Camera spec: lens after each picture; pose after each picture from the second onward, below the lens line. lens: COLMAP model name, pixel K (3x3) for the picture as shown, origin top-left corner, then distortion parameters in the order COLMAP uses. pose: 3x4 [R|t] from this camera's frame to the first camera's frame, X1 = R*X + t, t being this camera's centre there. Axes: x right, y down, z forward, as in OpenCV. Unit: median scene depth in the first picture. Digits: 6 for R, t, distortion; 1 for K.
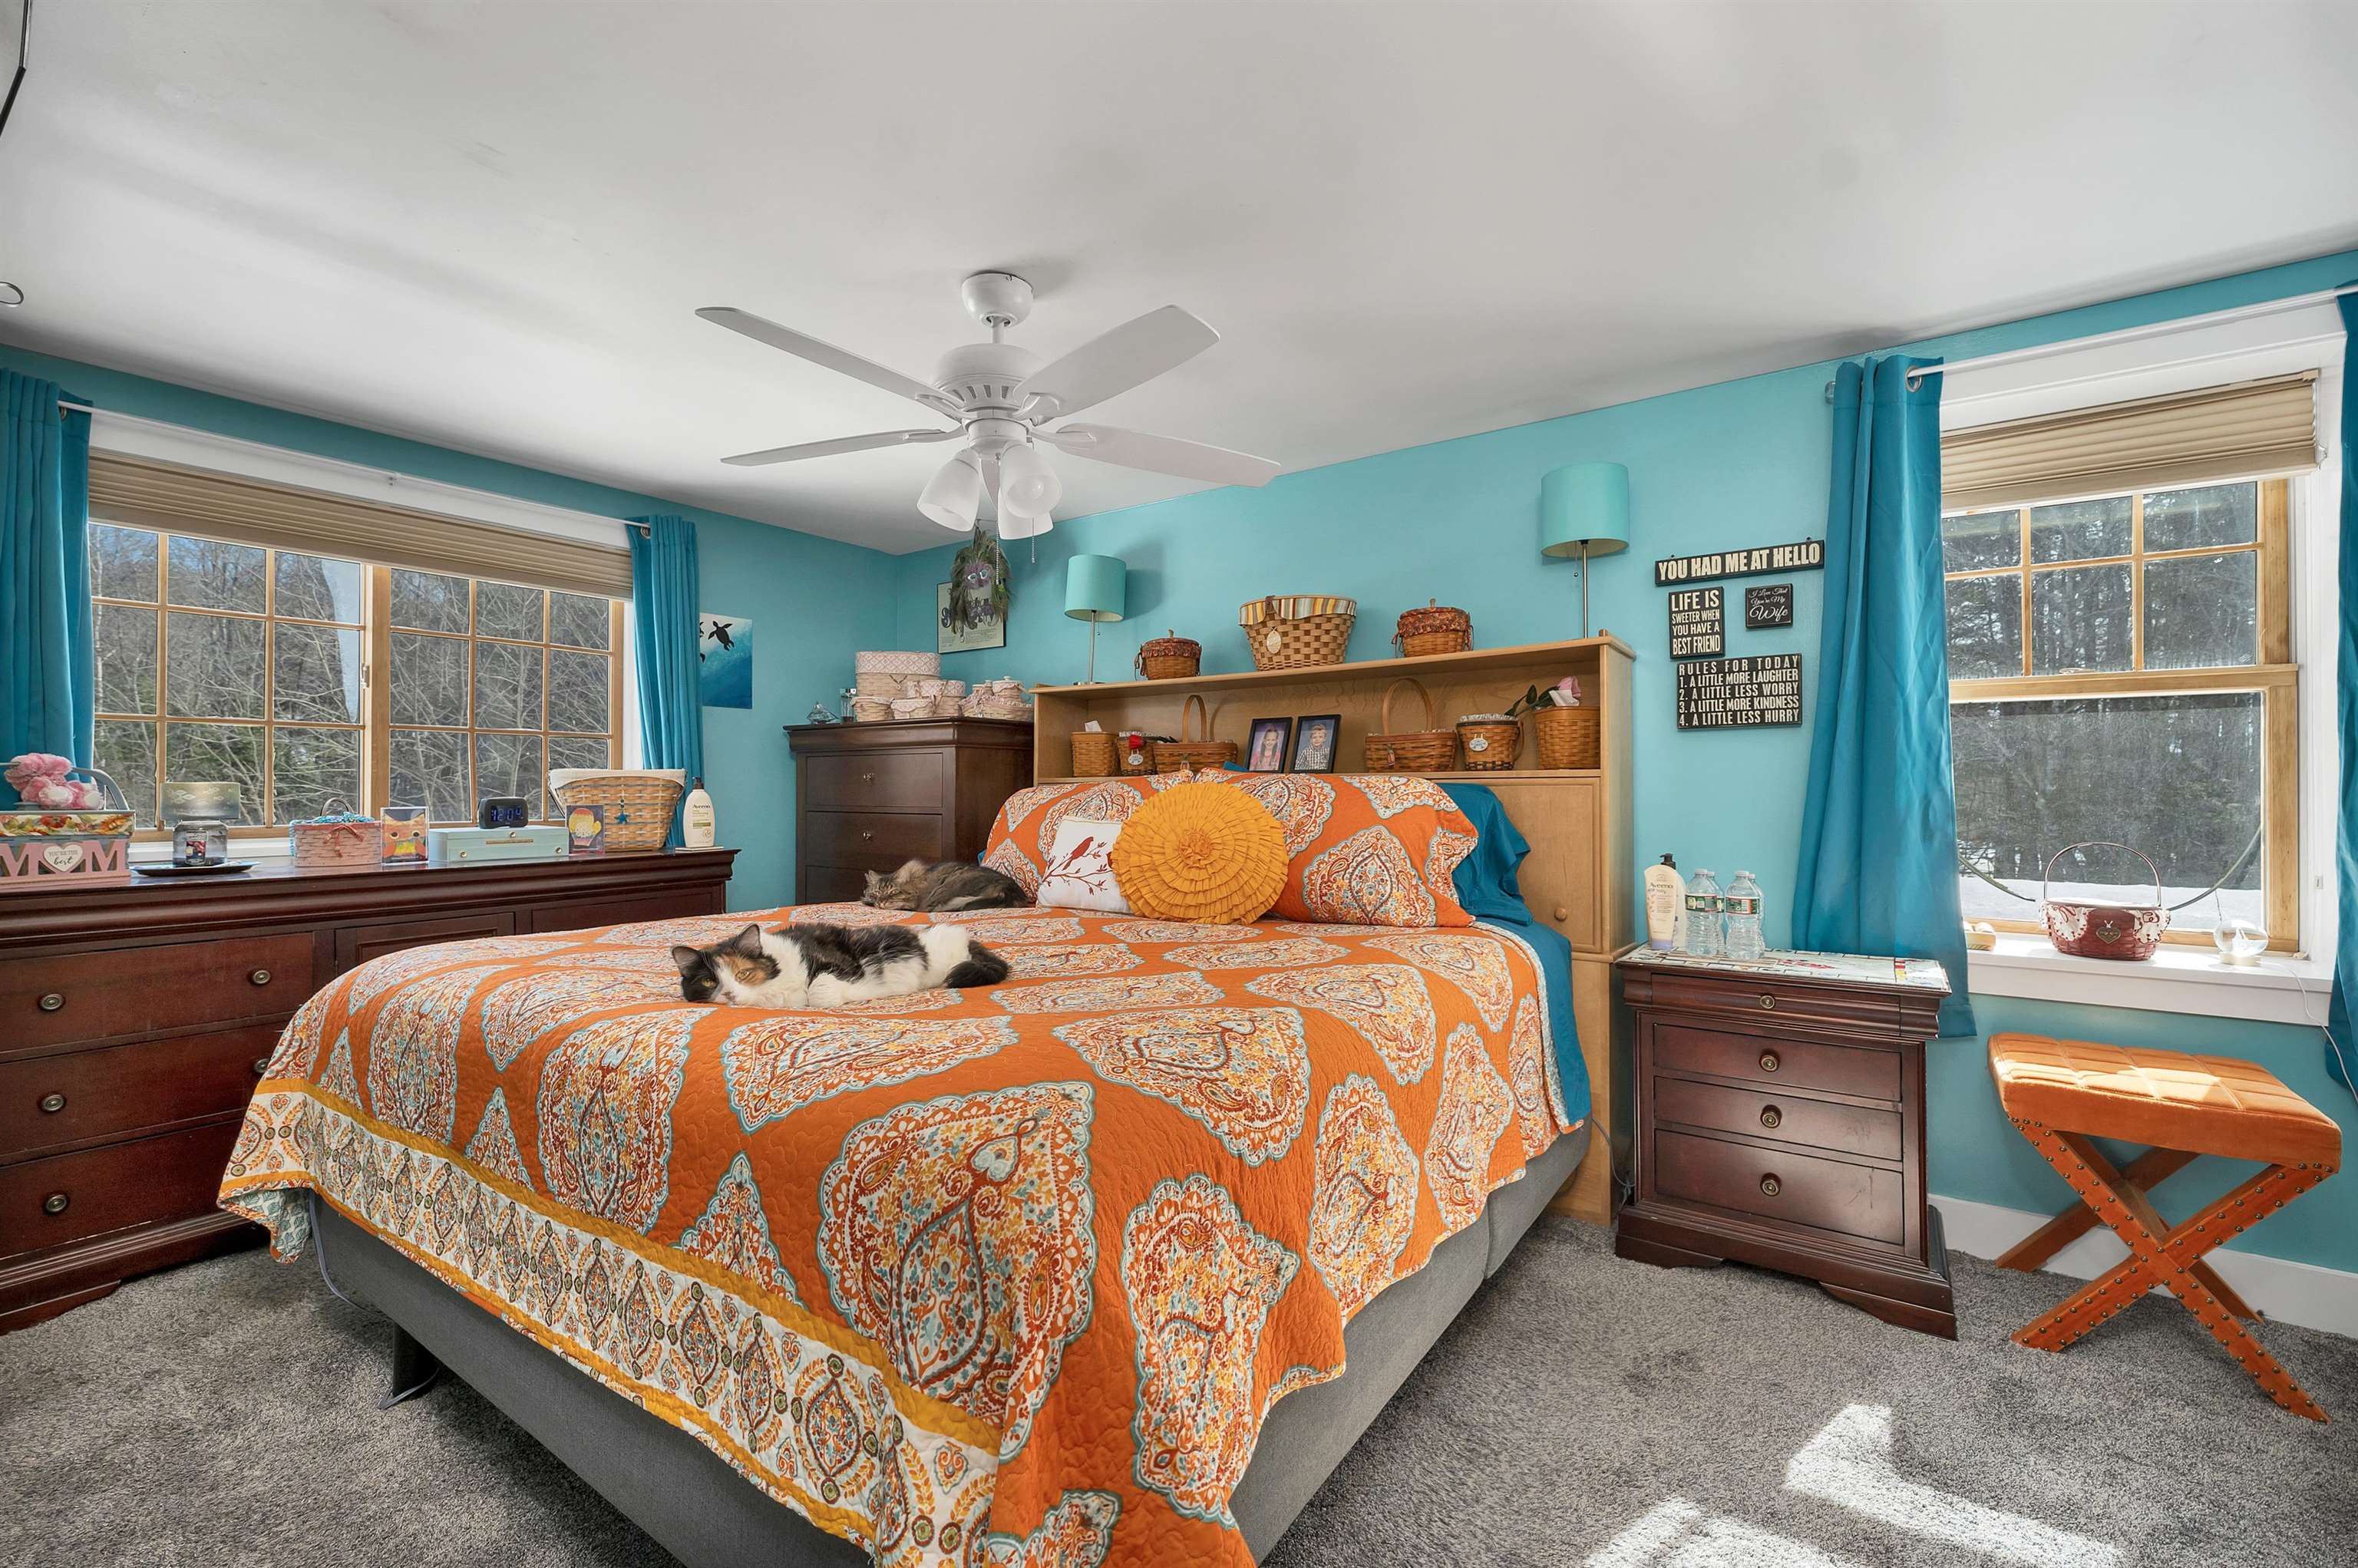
lens RADIAL K [[991.3, 0, 1172.3], [0, 991.3, 781.8], [0, 0, 1]] dist [0.000666, -0.000055]
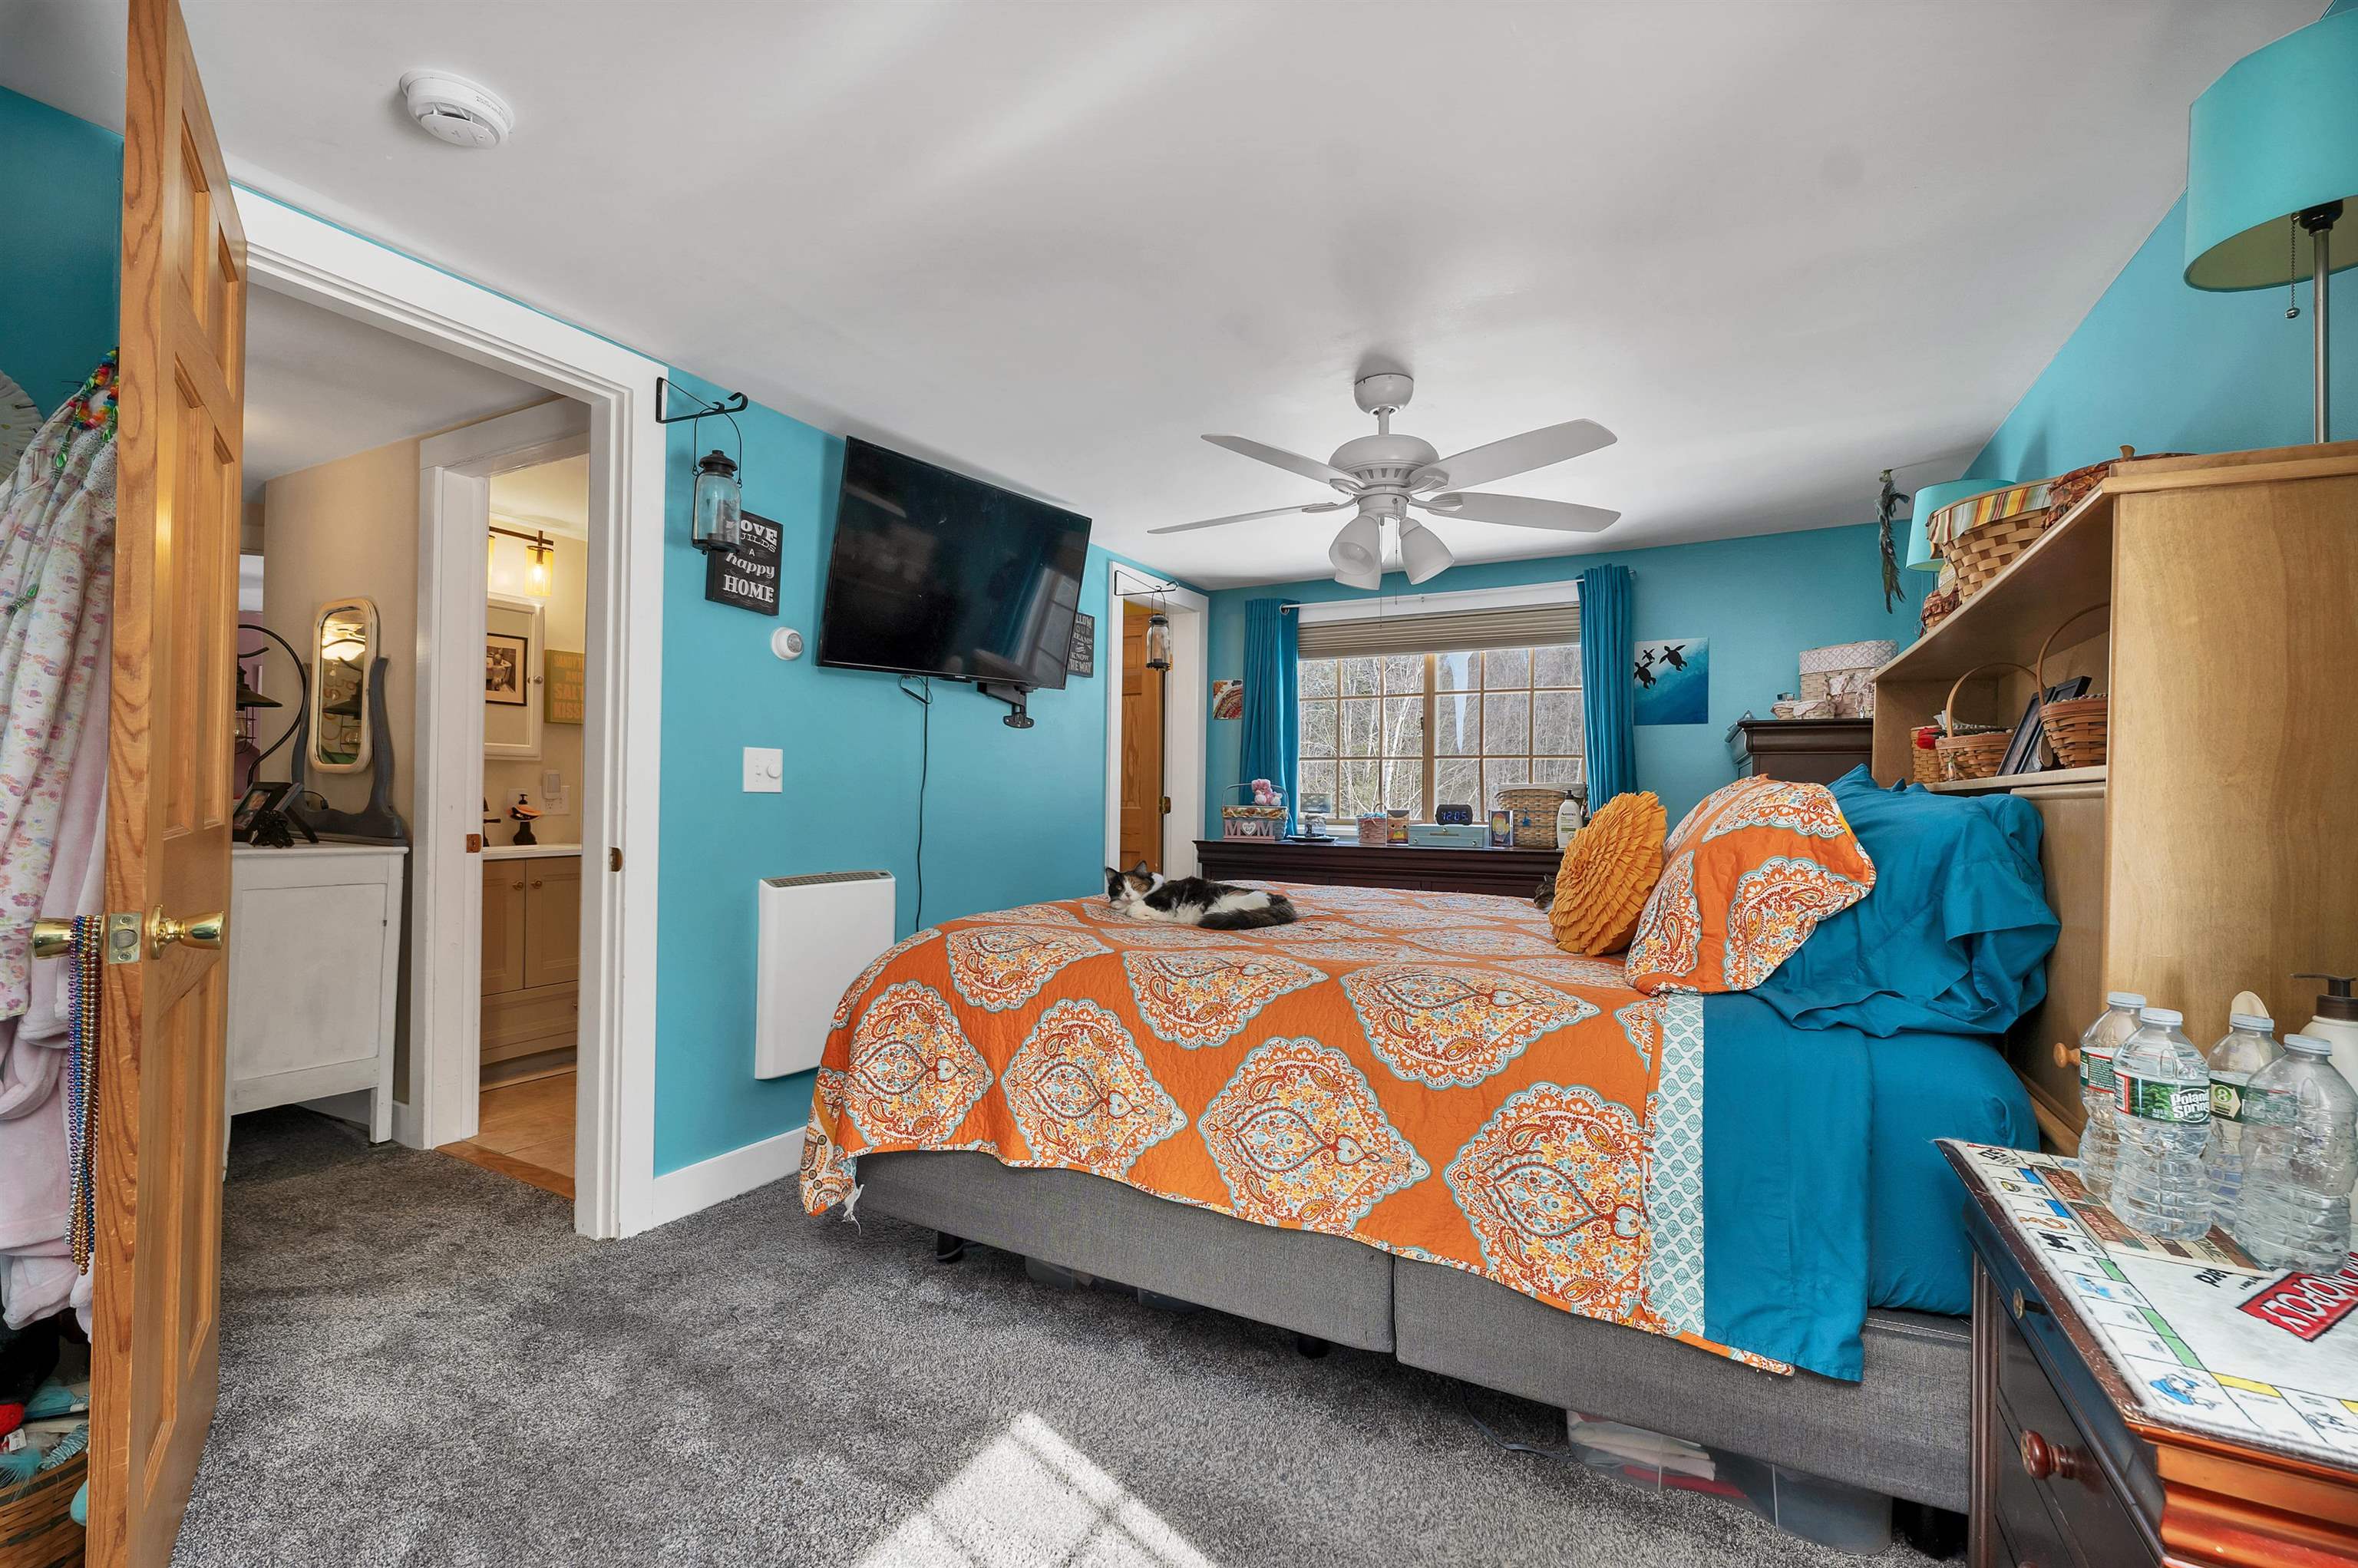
lens RADIAL K [[991.3, 0, 1178.6], [0, 991.3, 786.2], [0, 0, 1]] dist [0.000666, -0.000055]
pose [[0.121029, -0.007082, -0.992624, 0.692657], [-0.002613, 0.999969, -0.007453, 0.002148], [0.992646, 0.003496, 0.121007, 0.420421]]
